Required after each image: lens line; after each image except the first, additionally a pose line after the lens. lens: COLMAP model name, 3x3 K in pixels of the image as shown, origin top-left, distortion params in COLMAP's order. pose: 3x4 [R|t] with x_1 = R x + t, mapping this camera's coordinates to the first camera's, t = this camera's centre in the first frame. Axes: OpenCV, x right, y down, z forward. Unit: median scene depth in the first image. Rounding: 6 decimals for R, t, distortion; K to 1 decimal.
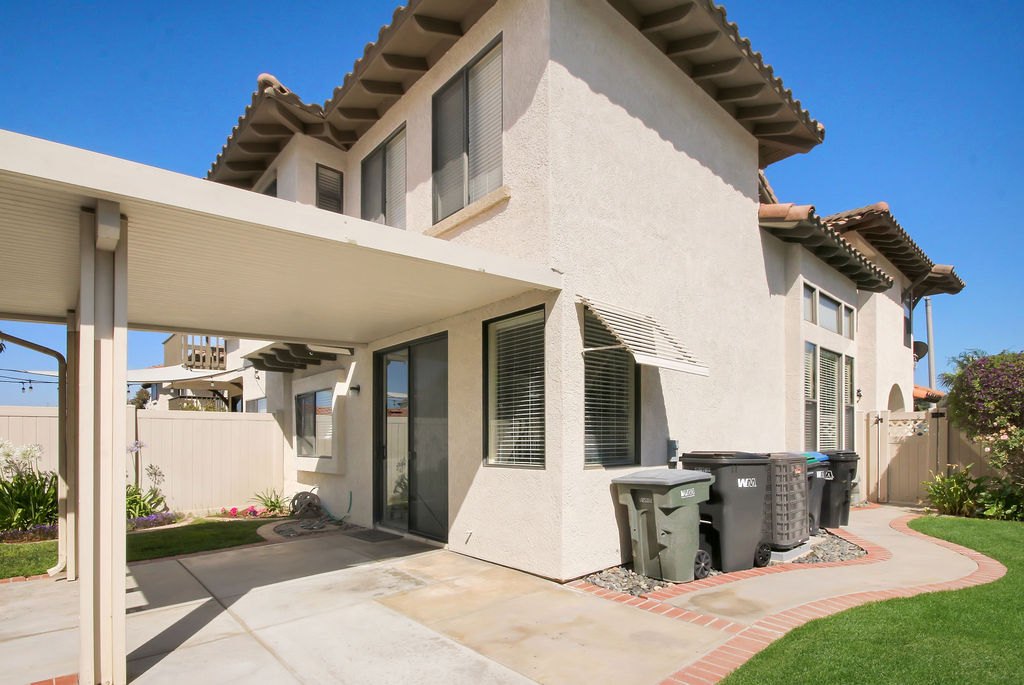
lens RADIAL K [[505.1, 0, 512.0], [0, 505.1, 435.0], [0, 0, 1]] dist [-0.002751, -0.000273]
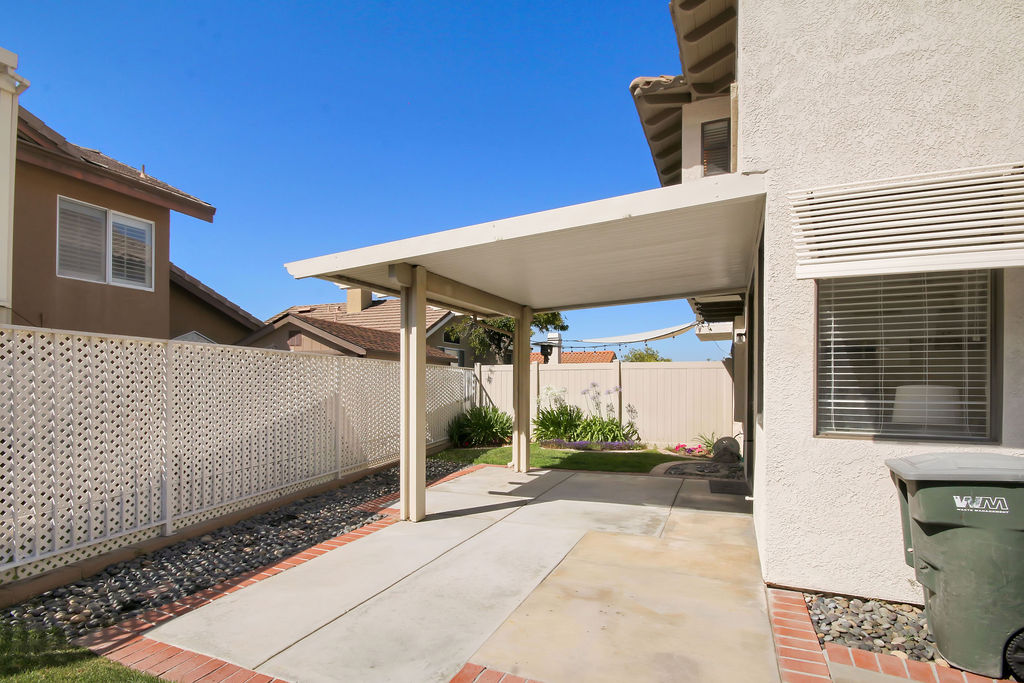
lens RADIAL K [[486.6, 0, 512.5], [0, 486.6, 380.4], [0, 0, 1]] dist [0.000774, -0.000026]
pose [[0.414347, 0.002234, -0.910116, 0.528225], [0.000957, 0.999995, 0.002890, -0.011811], [0.910119, -0.002068, 0.414343, 0.316134]]
